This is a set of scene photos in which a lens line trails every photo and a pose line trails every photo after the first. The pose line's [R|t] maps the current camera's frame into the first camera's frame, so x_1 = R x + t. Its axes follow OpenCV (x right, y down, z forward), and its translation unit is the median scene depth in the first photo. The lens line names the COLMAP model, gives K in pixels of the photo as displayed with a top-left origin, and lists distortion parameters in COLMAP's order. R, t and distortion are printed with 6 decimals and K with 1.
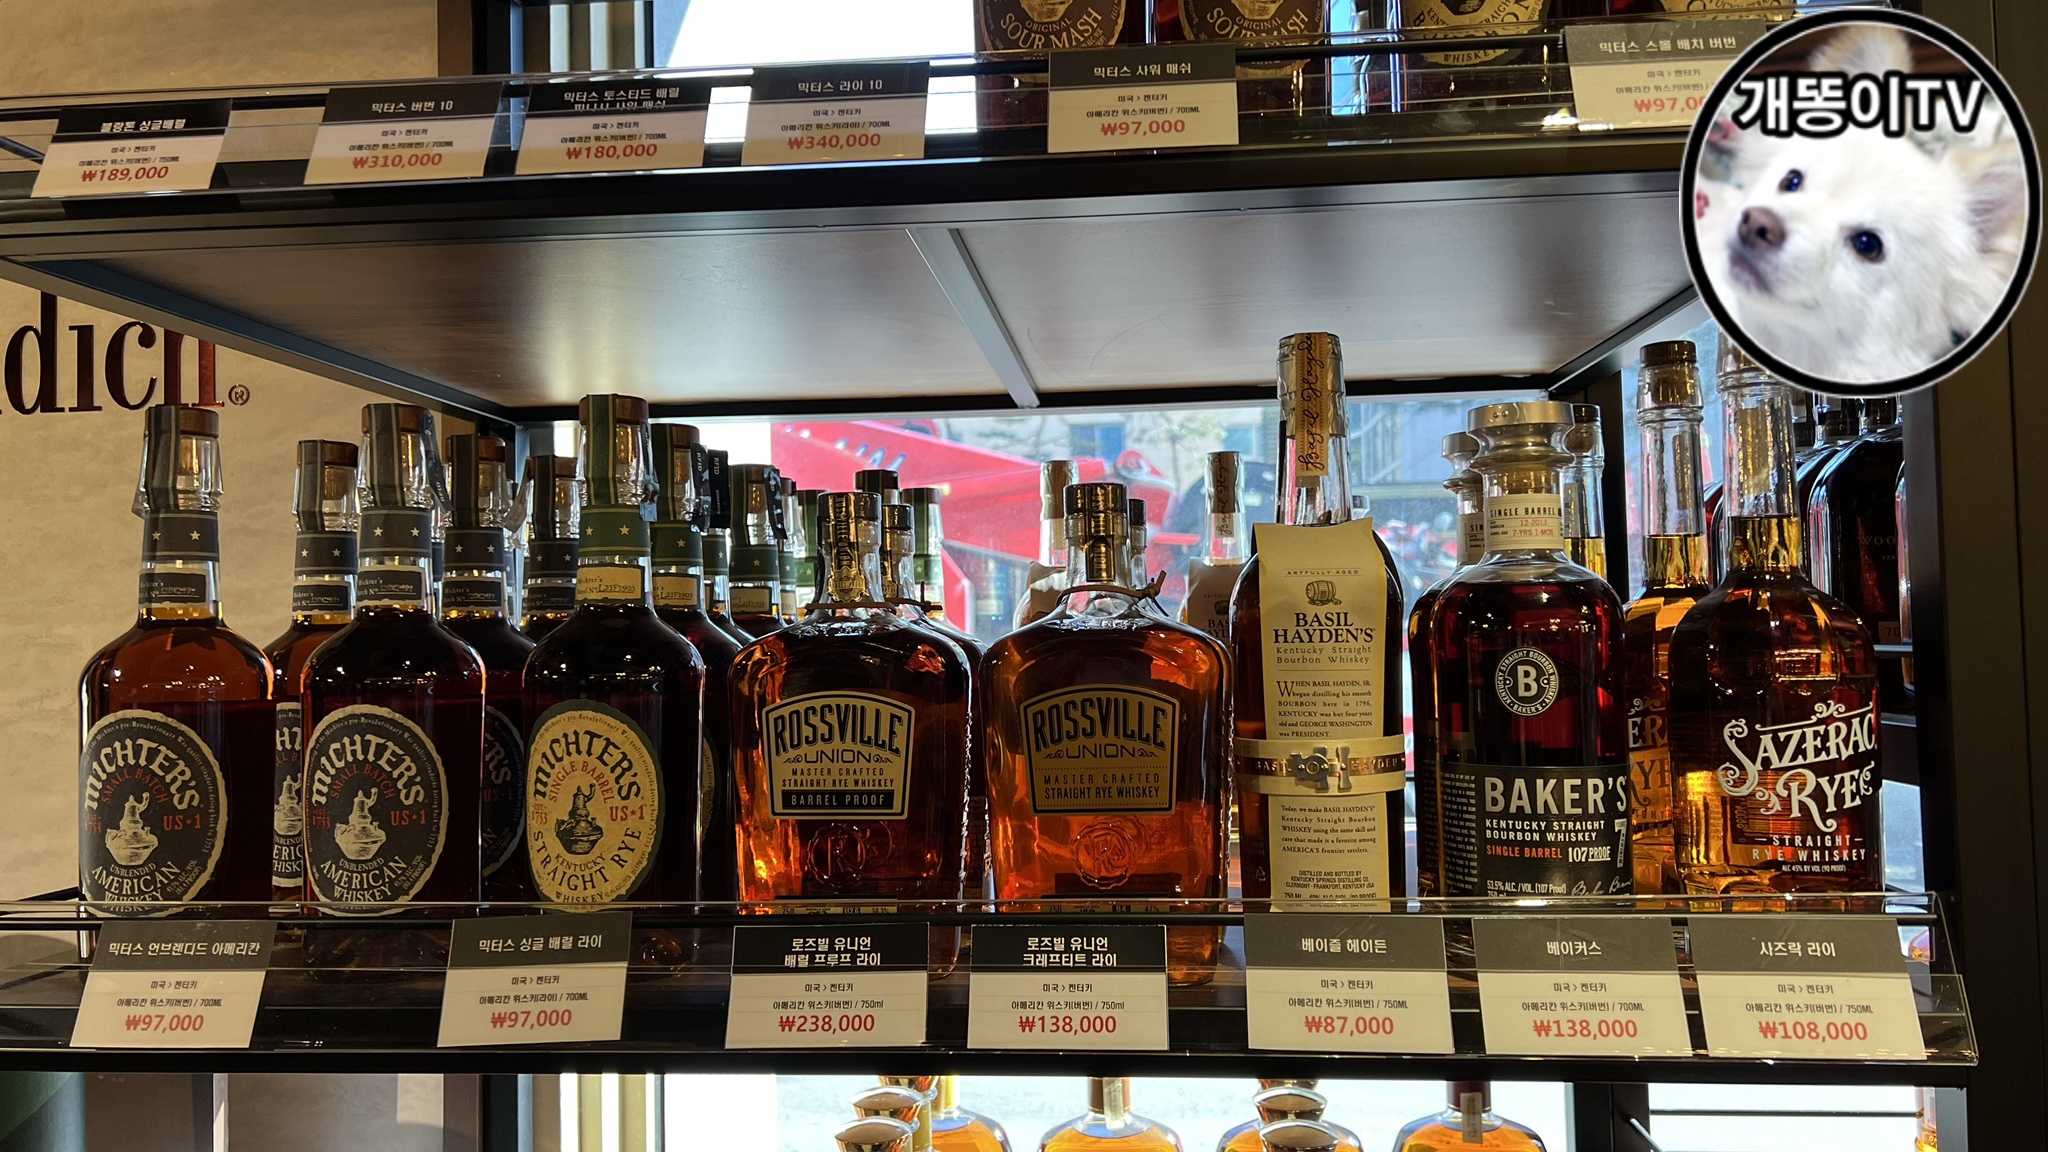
lens RADIAL K [[1512.0, 0, 1024.0], [0, 1512.0, 576.0], [0, 0, 1]] dist [0.015044, -0.002976]
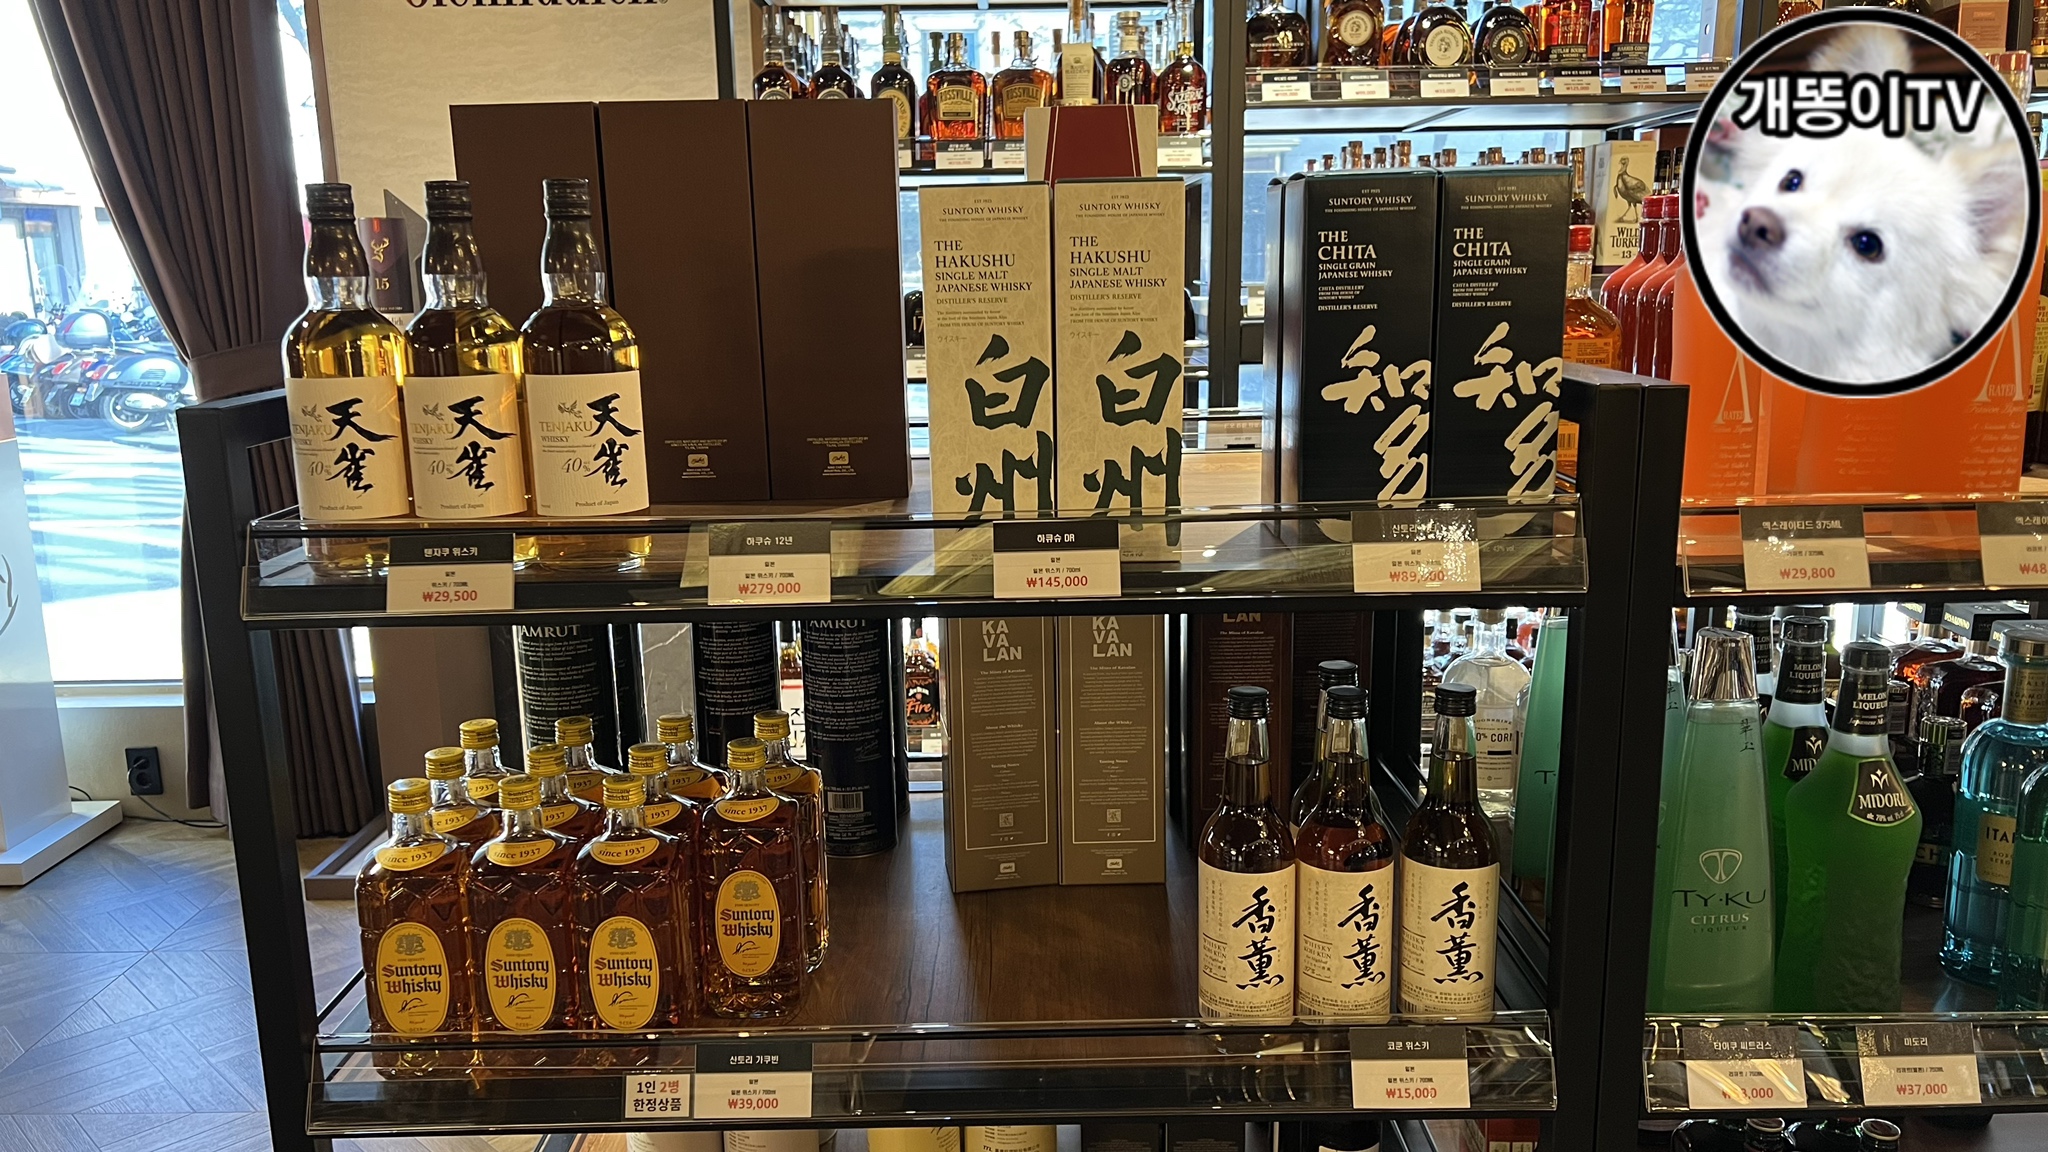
lens RADIAL K [[1512.0, 0, 1024.0], [0, 1512.0, 576.0], [0, 0, 1]] dist [0.015044, -0.002976]
pose [[0.994881, -0.018894, 0.099276, -0.363287], [-0.006009, 0.969569, 0.244744, 0.347147], [-0.100879, -0.244088, 0.964492, -3.134142]]
